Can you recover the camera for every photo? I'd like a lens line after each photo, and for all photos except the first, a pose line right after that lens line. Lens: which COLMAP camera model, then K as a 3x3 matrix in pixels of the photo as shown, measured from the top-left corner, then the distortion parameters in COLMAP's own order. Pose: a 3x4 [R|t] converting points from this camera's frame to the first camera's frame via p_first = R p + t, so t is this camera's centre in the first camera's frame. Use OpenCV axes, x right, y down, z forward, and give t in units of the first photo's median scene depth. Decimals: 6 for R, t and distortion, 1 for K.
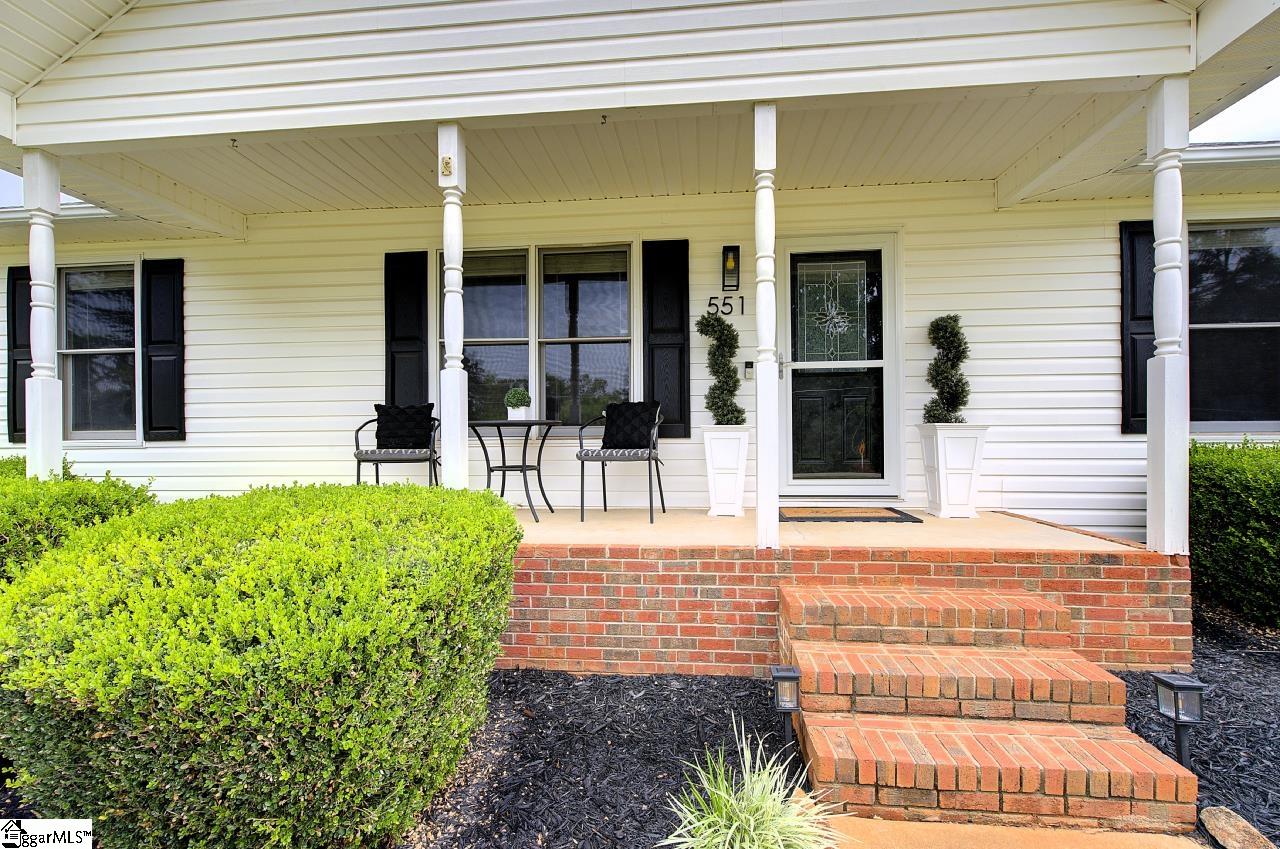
lens RADIAL K [[535.0, 0, 640.0], [0, 535.0, 424.5], [0, 0, 1]] dist [0.000527, 0.000018]
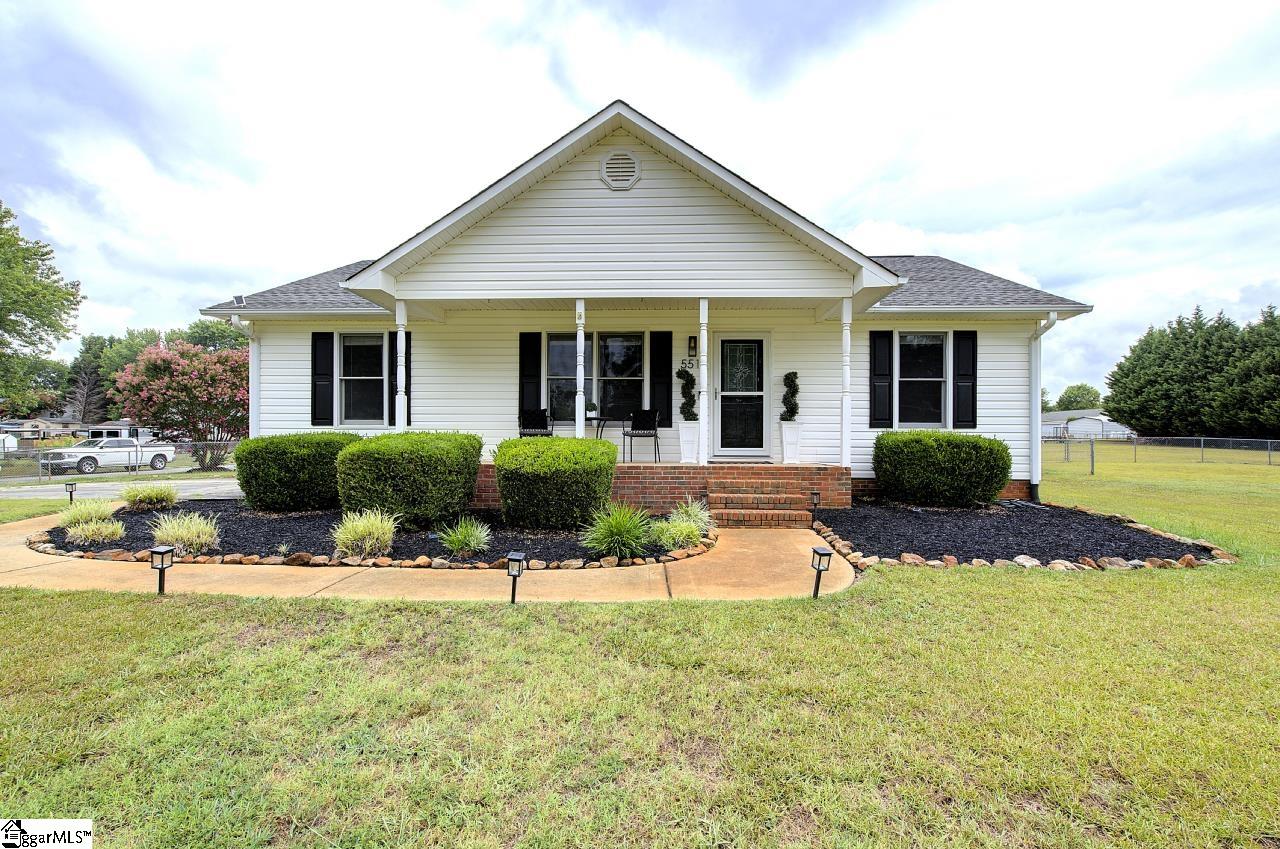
lens RADIAL K [[554.1, 0, 640.0], [0, 554.1, 424.5], [0, 0, 1]] dist [0.000650, 0.000064]
pose [[0.998151, 0.015650, 0.058737, -0.160942], [-0.014668, 0.999746, -0.017105, 0.053392], [-0.058989, 0.016212, 0.998127, -1.170873]]
